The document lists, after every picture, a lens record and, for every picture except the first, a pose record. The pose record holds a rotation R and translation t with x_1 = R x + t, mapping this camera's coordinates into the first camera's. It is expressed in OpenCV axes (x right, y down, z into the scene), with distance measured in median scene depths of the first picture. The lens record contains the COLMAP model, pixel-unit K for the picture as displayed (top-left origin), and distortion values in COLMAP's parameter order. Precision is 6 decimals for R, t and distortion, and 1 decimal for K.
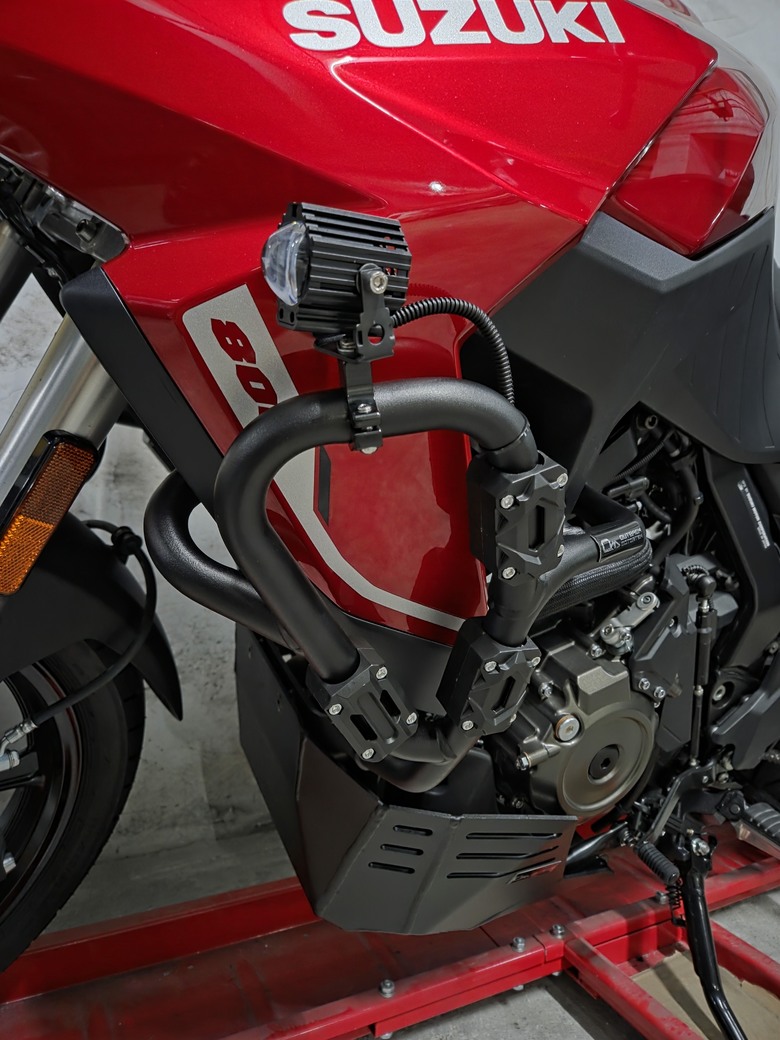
lens RADIAL K [[717.4, 0, 392.0], [0, 717.4, 518.6], [0, 0, 1]] dist [0.003855, -0.006310]
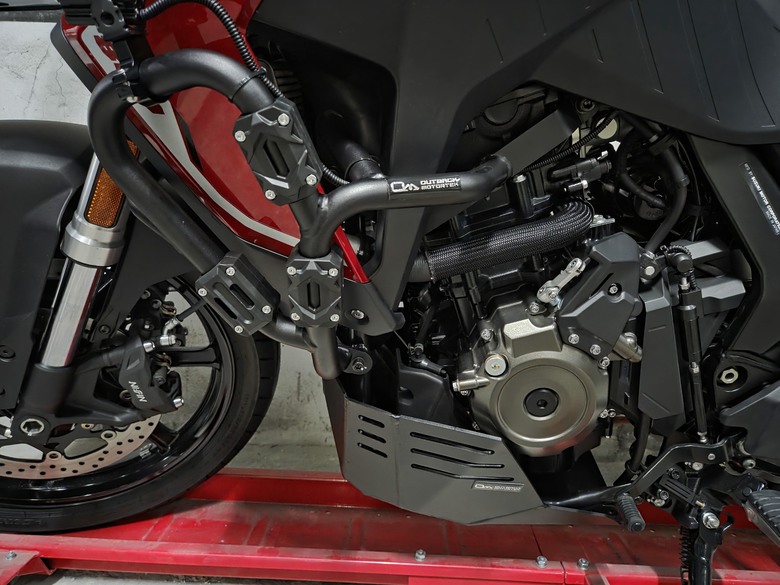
lens RADIAL K [[538.1, 0, 390.3], [0, 538.1, 293.8], [0, 0, 1]] dist [0.003855, -0.006310]
pose [[0.869935, 0.050103, -0.490614, 0.457646], [-0.025805, 0.998088, 0.056170, 0.104771], [0.492490, -0.036204, 0.869564, 0.098478]]
